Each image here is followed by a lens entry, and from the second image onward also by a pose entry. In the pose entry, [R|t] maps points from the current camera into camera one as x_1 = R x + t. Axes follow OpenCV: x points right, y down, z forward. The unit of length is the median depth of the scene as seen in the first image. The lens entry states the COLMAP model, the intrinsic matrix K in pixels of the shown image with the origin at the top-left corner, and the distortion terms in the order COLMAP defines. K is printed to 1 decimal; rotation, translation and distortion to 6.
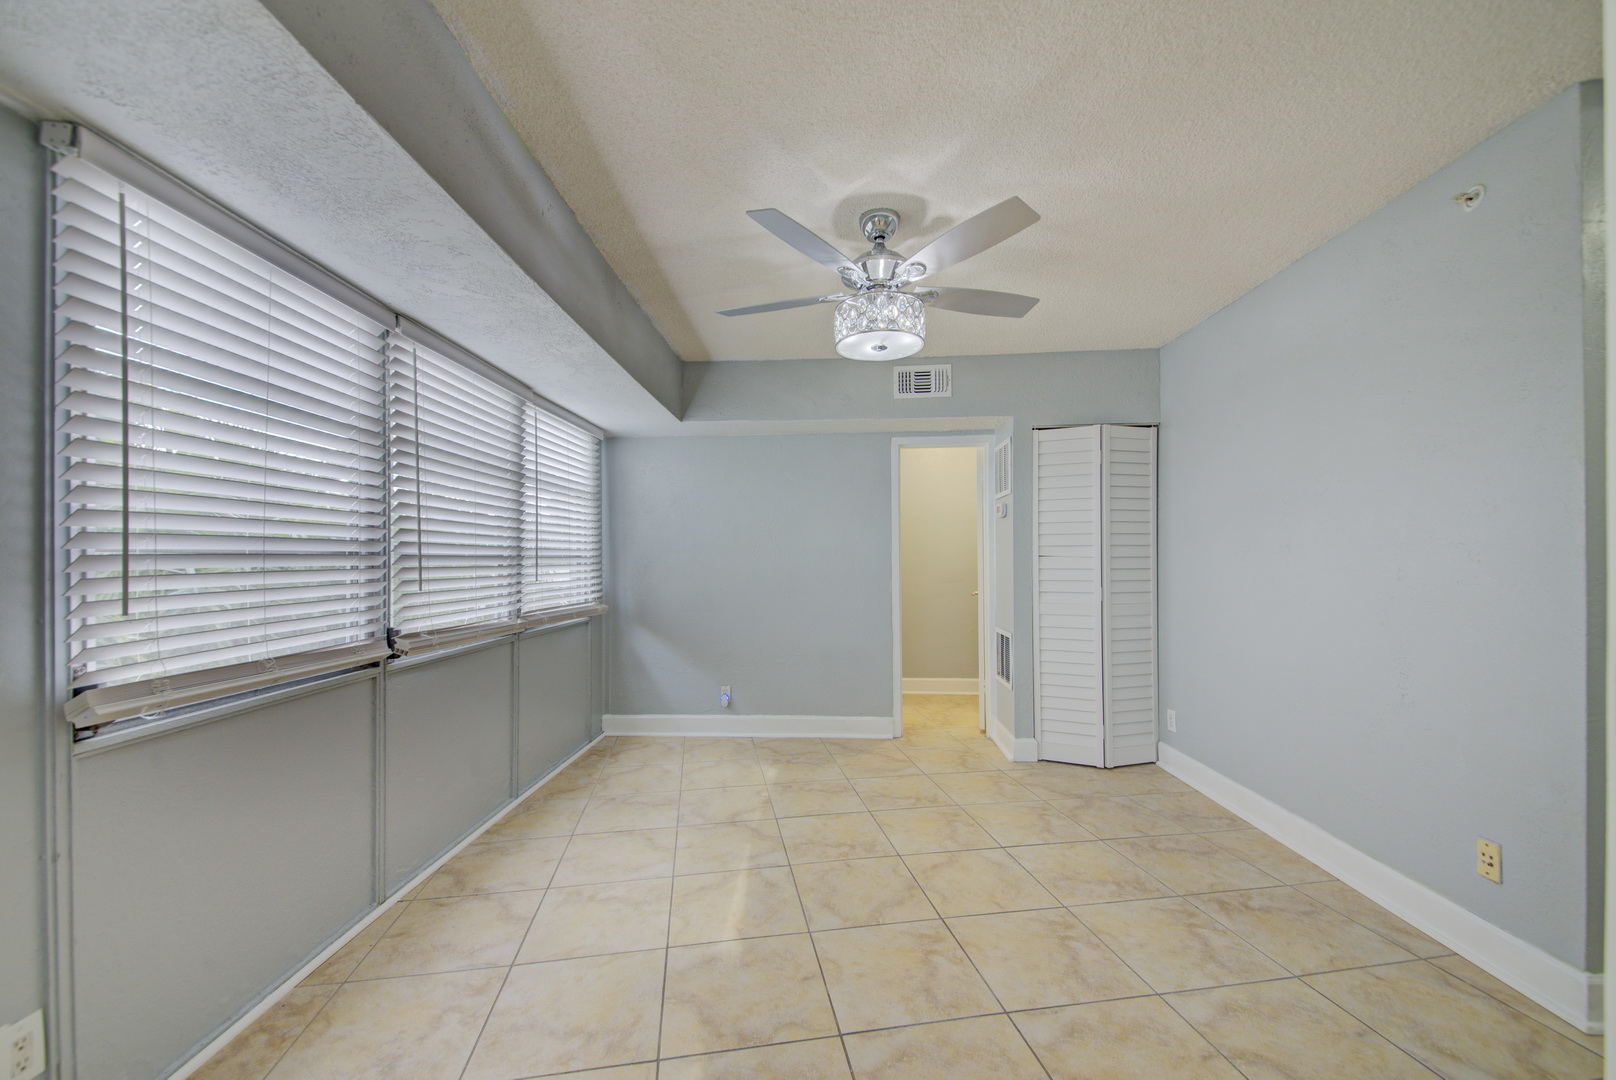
lens RADIAL K [[624.8, 0, 807.6], [0, 624.8, 557.1], [0, 0, 1]] dist [0.049399, -0.026504]
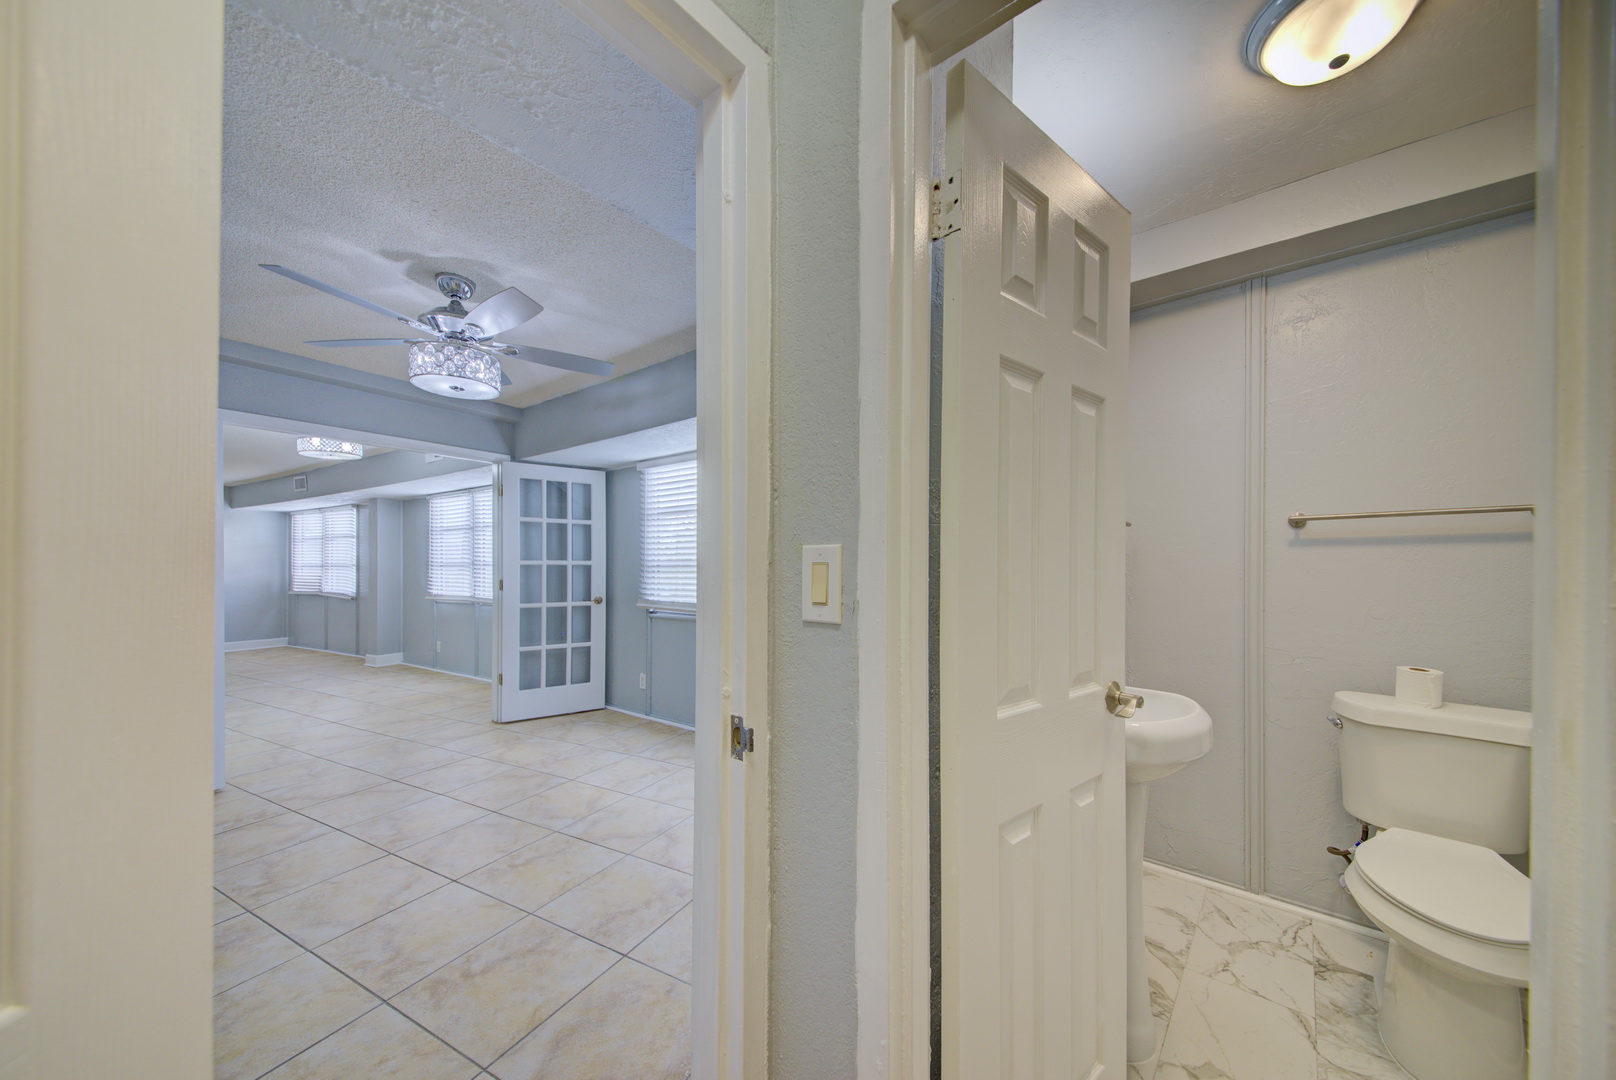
lens RADIAL K [[557.1, 0, 809.2], [0, 557.1, 563.4], [0, 0, 1]] dist [0.028764, -0.016690]
pose [[-0.610190, -0.001349, -0.792254, 0.427321], [0.003395, 0.999985, -0.004317, 0.001597], [0.792248, -0.005323, -0.610176, 1.687861]]
